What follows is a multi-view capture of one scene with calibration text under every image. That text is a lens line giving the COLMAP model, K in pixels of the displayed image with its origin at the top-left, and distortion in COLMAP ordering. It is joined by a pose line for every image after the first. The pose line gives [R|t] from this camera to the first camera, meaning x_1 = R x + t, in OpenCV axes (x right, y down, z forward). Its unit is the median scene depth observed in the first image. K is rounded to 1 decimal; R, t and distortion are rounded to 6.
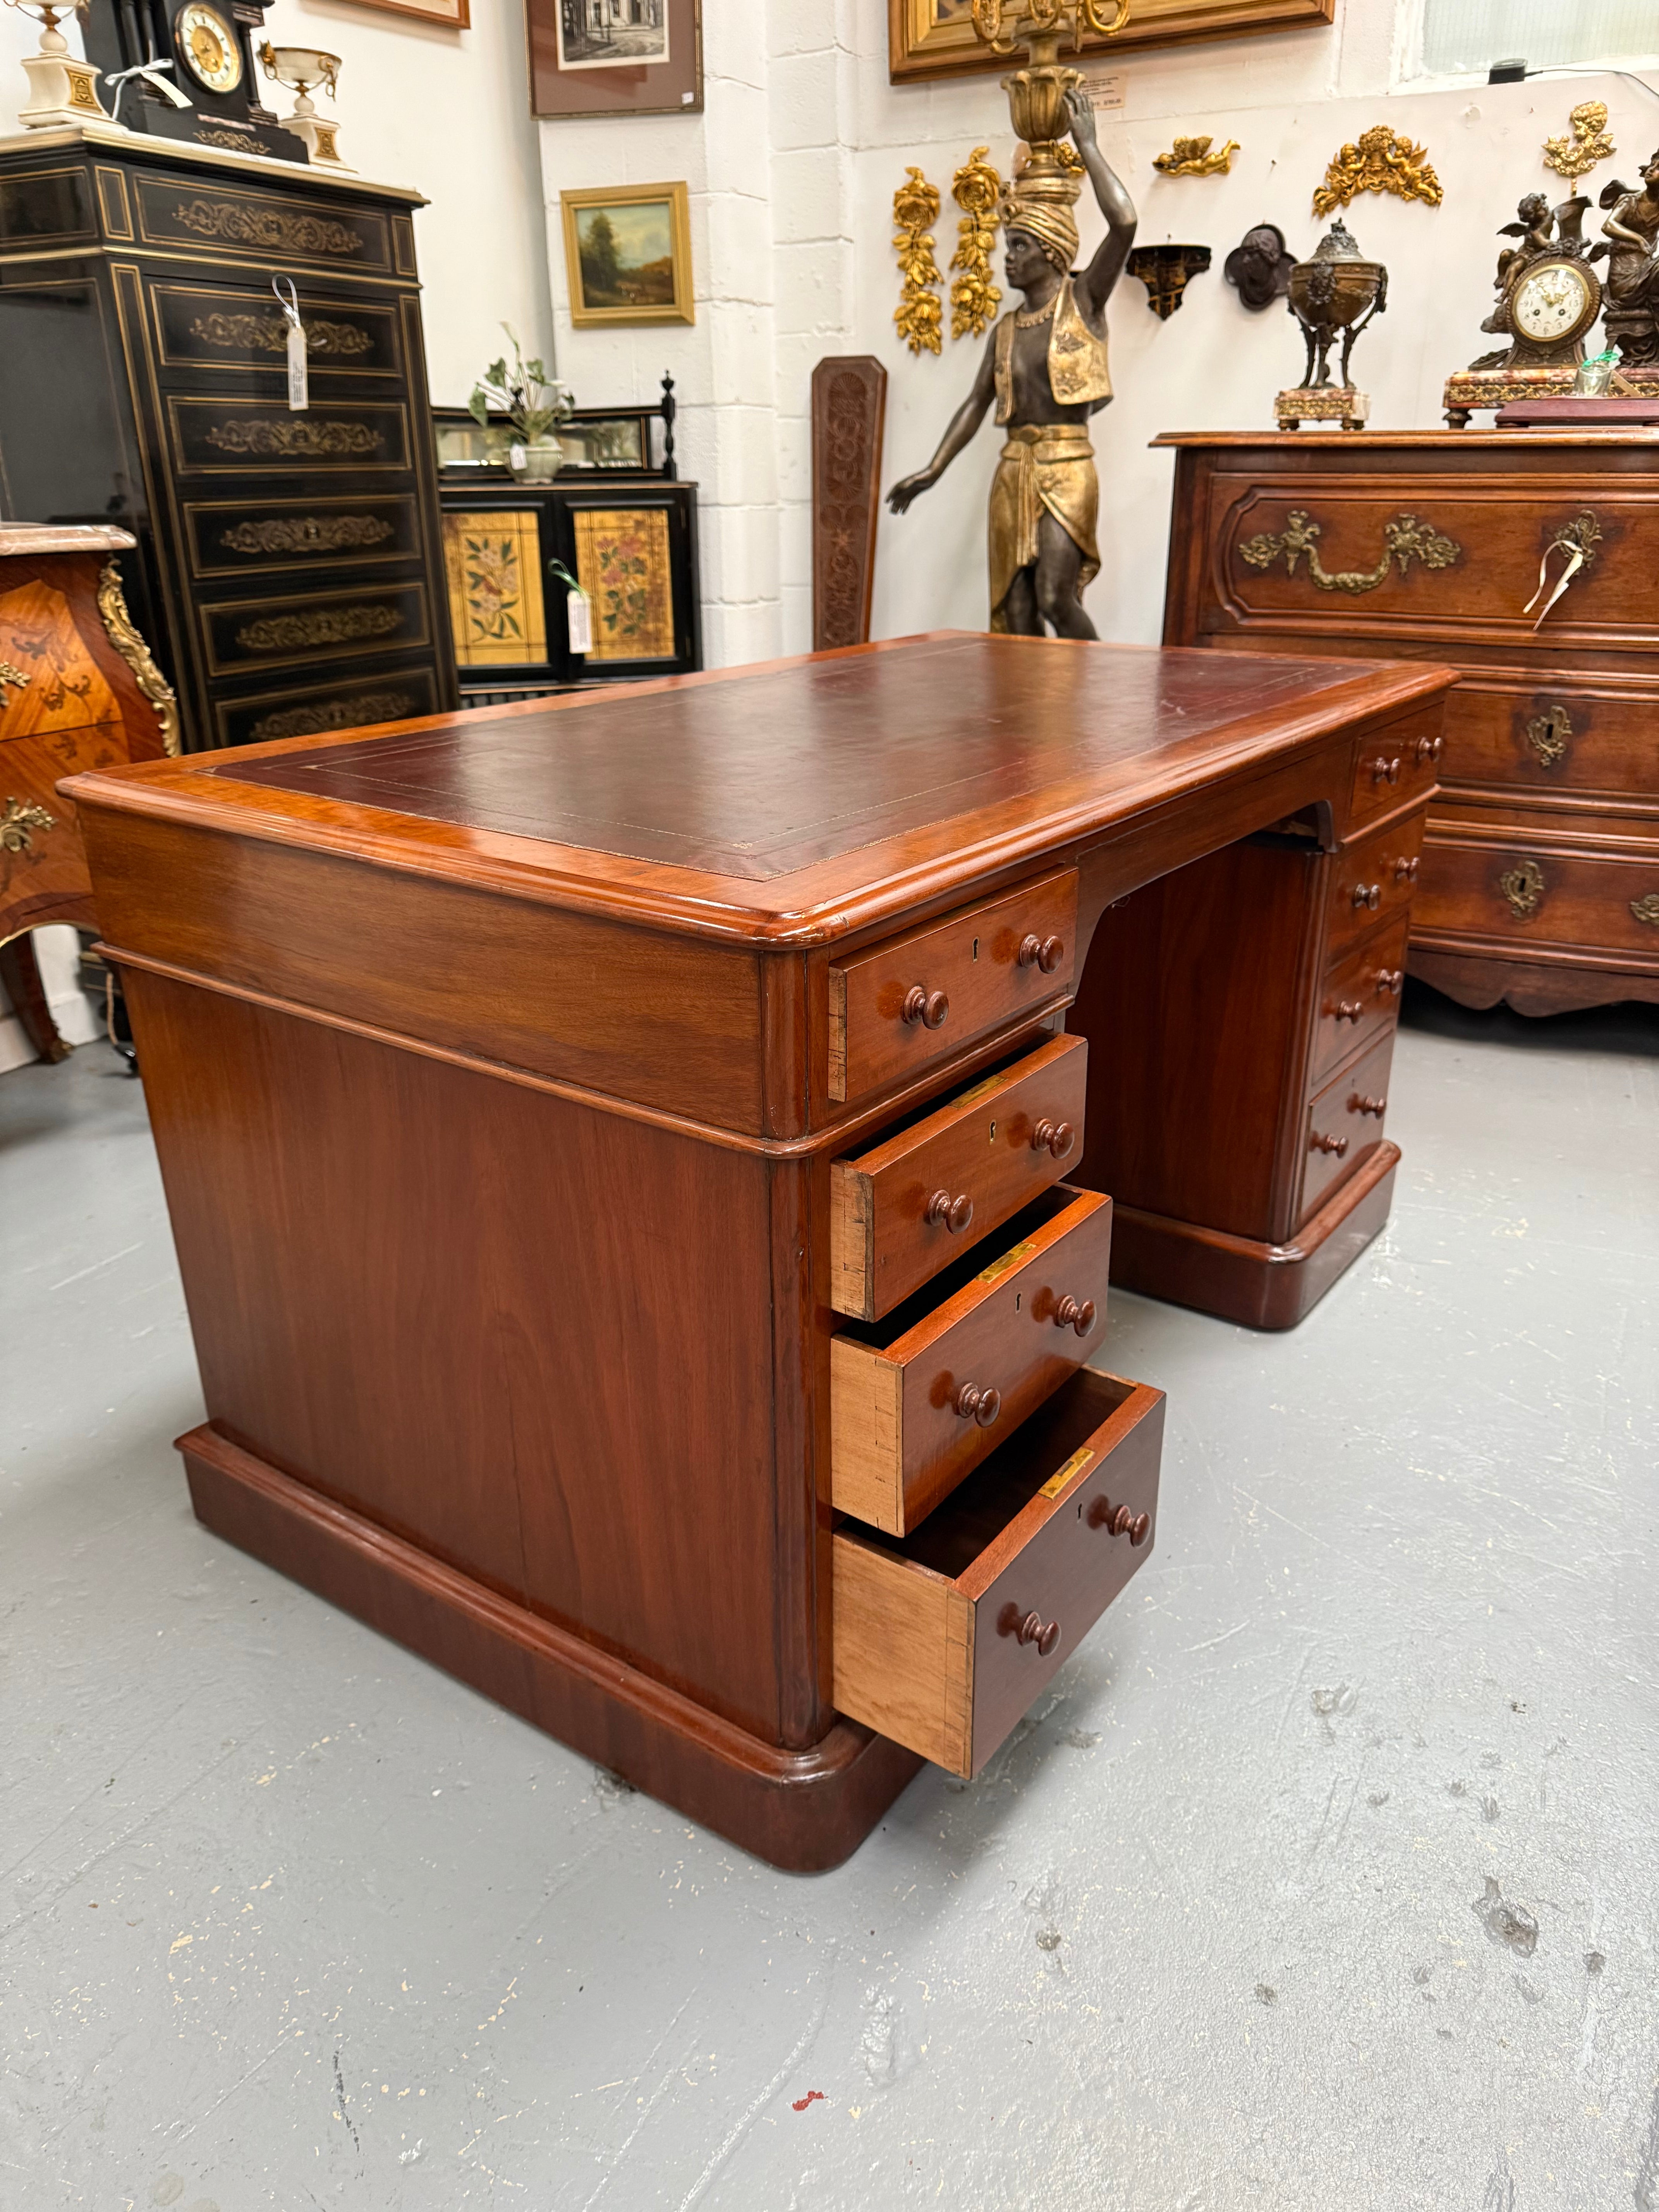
lens RADIAL K [[1566.7, 0, 843.7], [0, 1566.7, 1095.5], [0, 0, 1]] dist [0.003821, -0.009389]
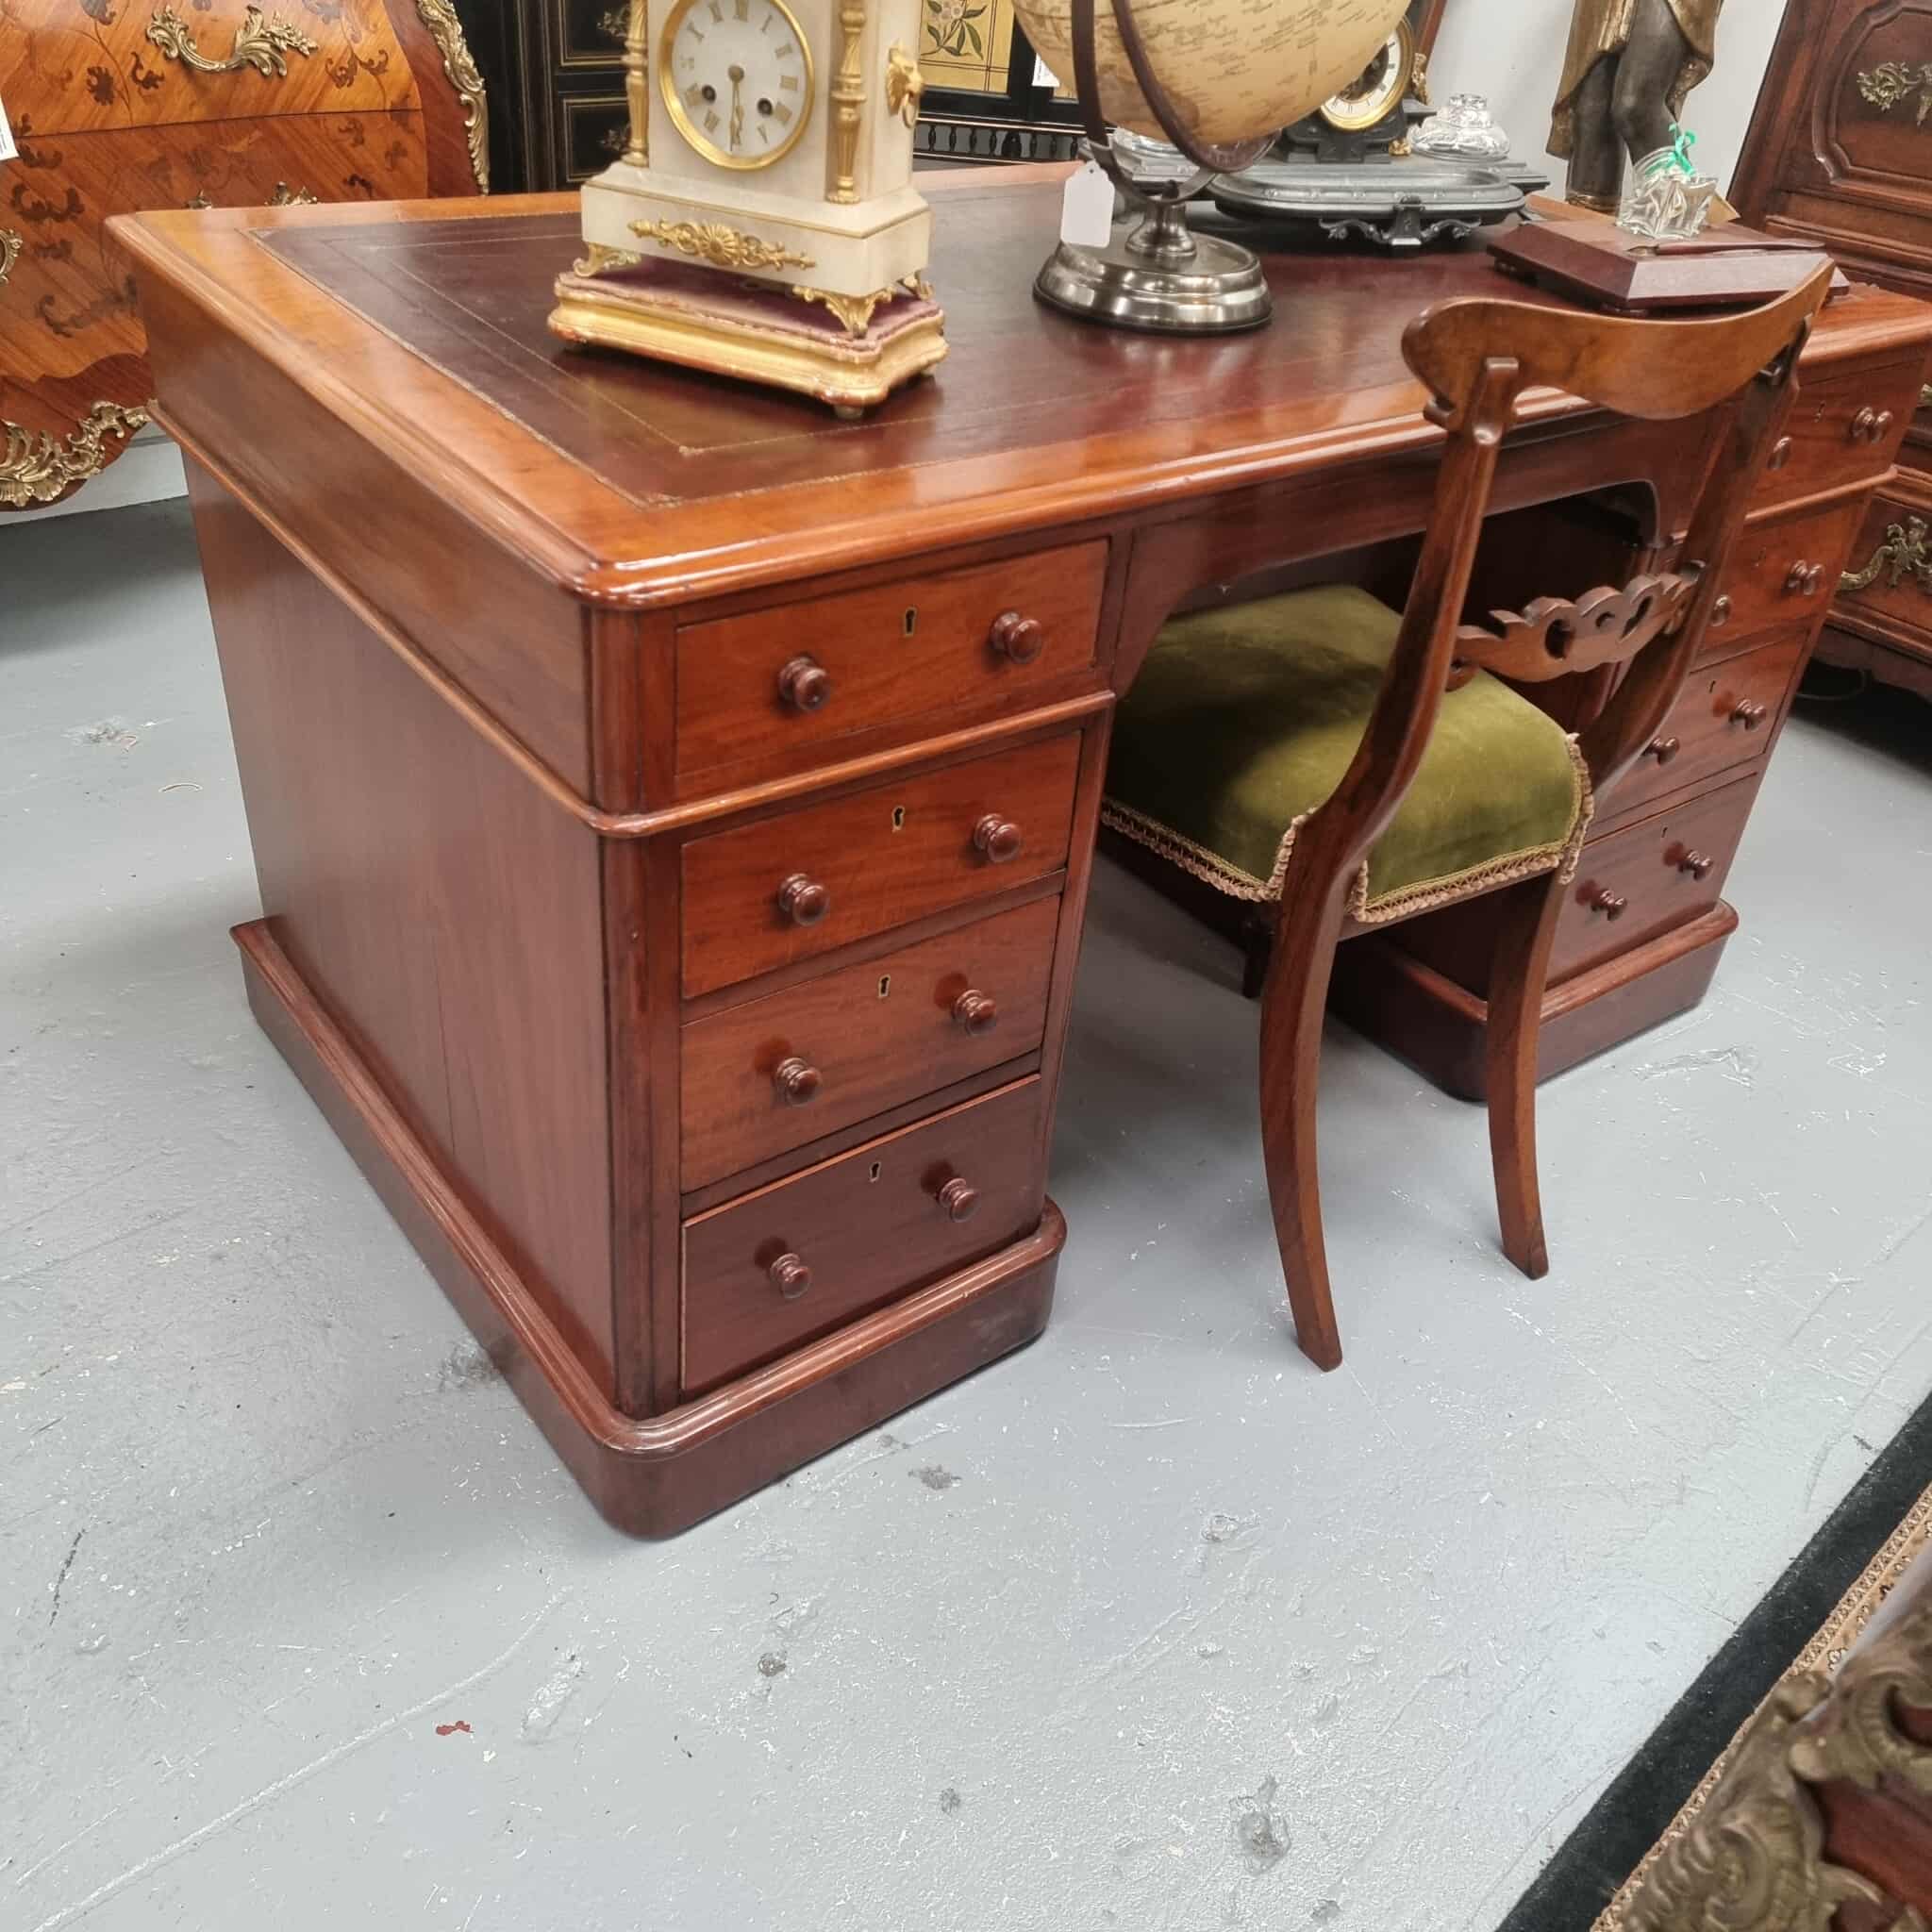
lens RADIAL K [[1781.0, 0, 970.2], [0, 1781.0, 926.1], [0, 0, 1]] dist [0.076059, -0.042975]
pose [[0.939938, 0.254126, -0.227895, 0.154713], [-0.209609, 0.956643, 0.202233, -0.055043], [0.269406, -0.142318, 0.952452, 0.023032]]
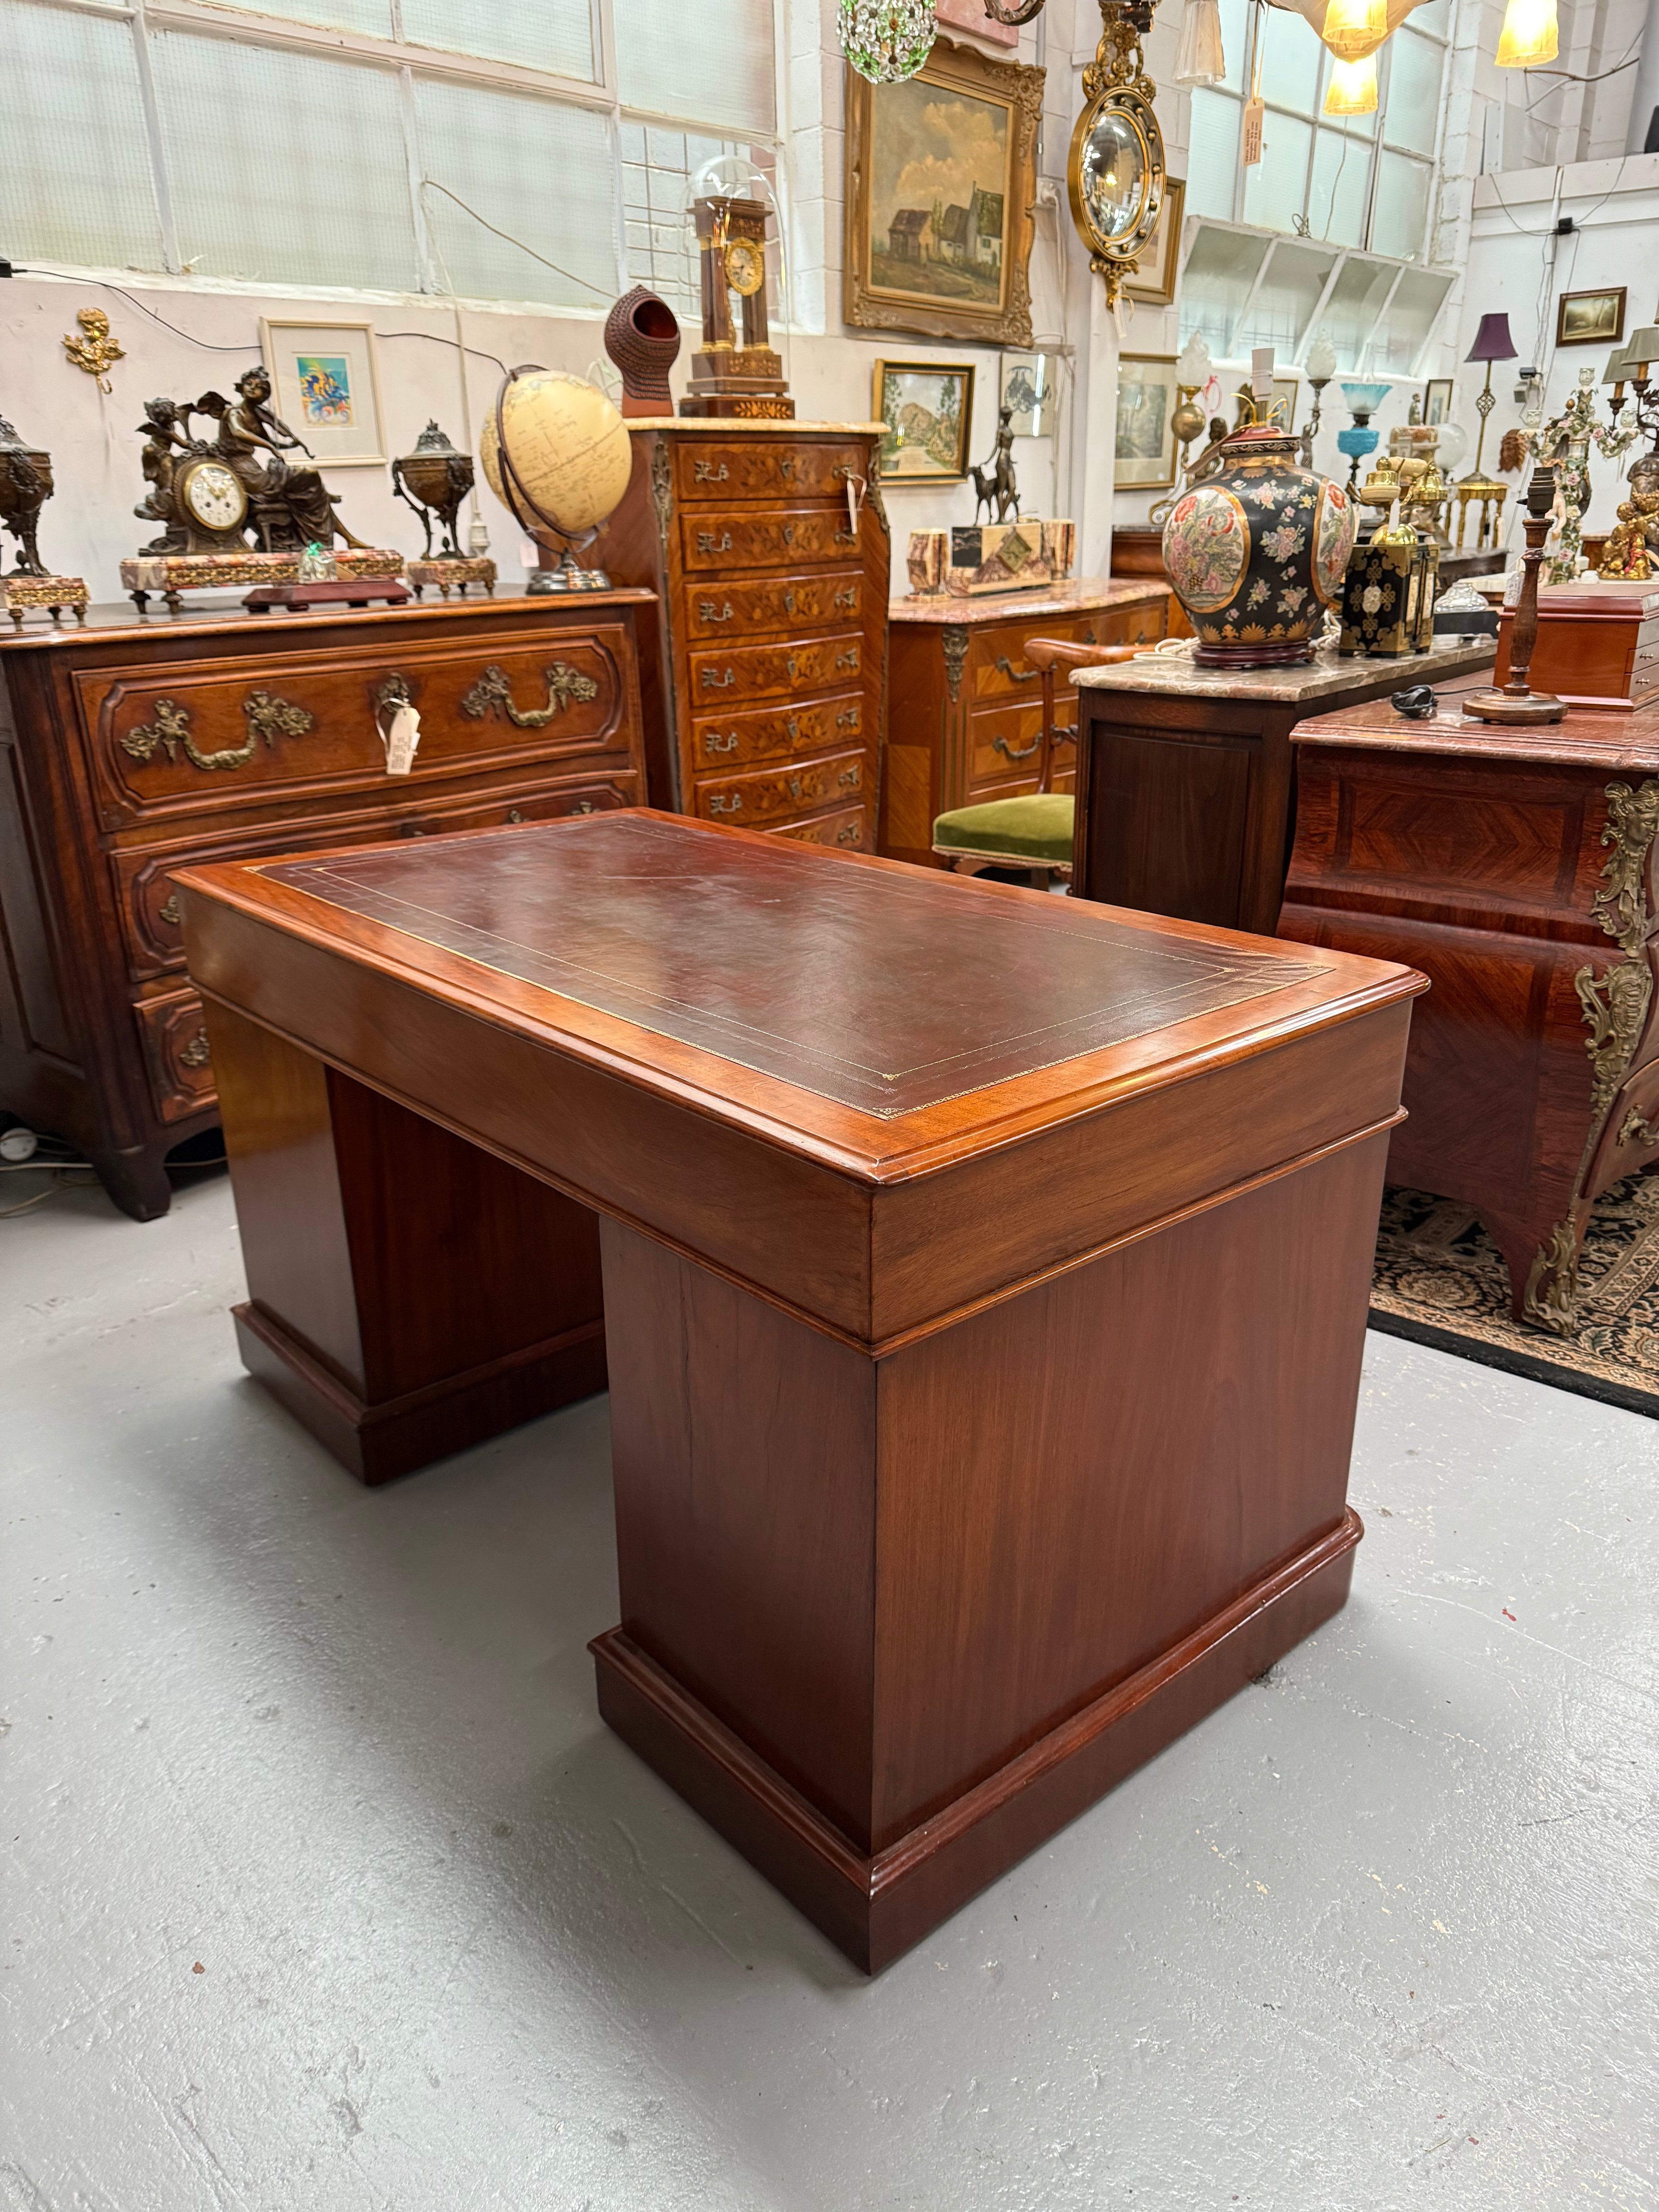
lens RADIAL K [[1565.9, 0, 829.5], [0, 1565.9, 1106.0], [0, 0, 1]] dist [0.004334, -0.010538]
pose [[0.243822, -0.348865, 0.904900, -0.578800], [0.385525, 0.891034, 0.239641, -0.207704], [-0.889900, 0.290432, 0.351750, 0.328056]]
